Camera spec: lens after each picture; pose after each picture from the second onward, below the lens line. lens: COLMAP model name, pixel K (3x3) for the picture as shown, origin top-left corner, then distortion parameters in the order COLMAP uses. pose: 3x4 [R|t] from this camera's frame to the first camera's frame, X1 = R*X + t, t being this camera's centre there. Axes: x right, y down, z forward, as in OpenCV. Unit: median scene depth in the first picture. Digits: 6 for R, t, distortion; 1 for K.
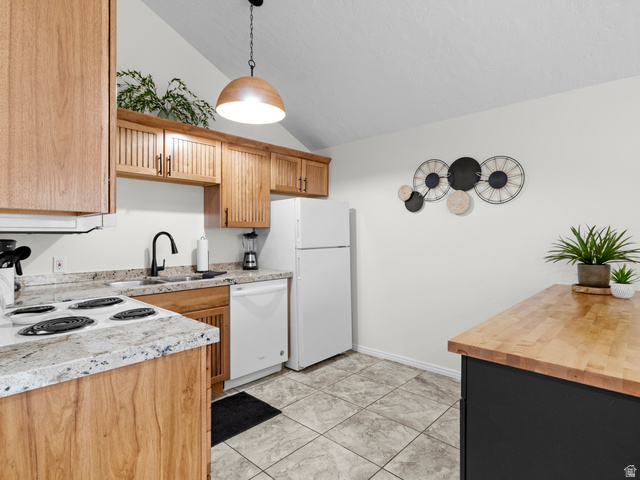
lens RADIAL K [[350.1, 0, 320.0], [0, 350.1, 240.0], [0, 0, 1]] dist [0.002801, 0.000438]
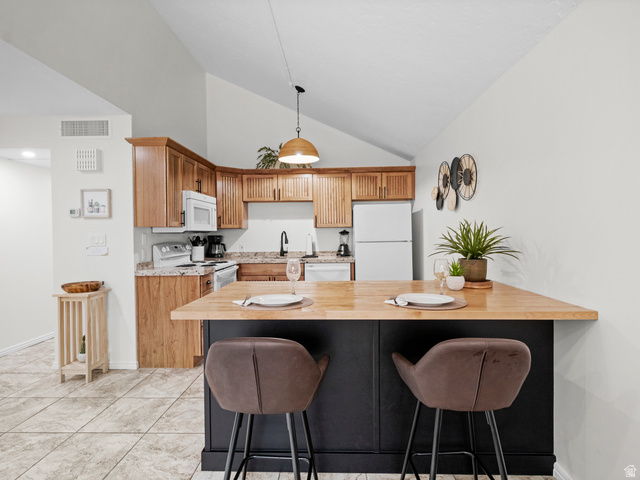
lens RADIAL K [[334.3, 0, 319.6], [0, 334.3, 247.3], [0, 0, 1]] dist [-0.000589, -0.000158]
pose [[0.654929, 0.021768, -0.755377, 0.826418], [0.000387, 0.999575, 0.029141, 0.007138], [0.755690, -0.019377, 0.654642, 0.021397]]
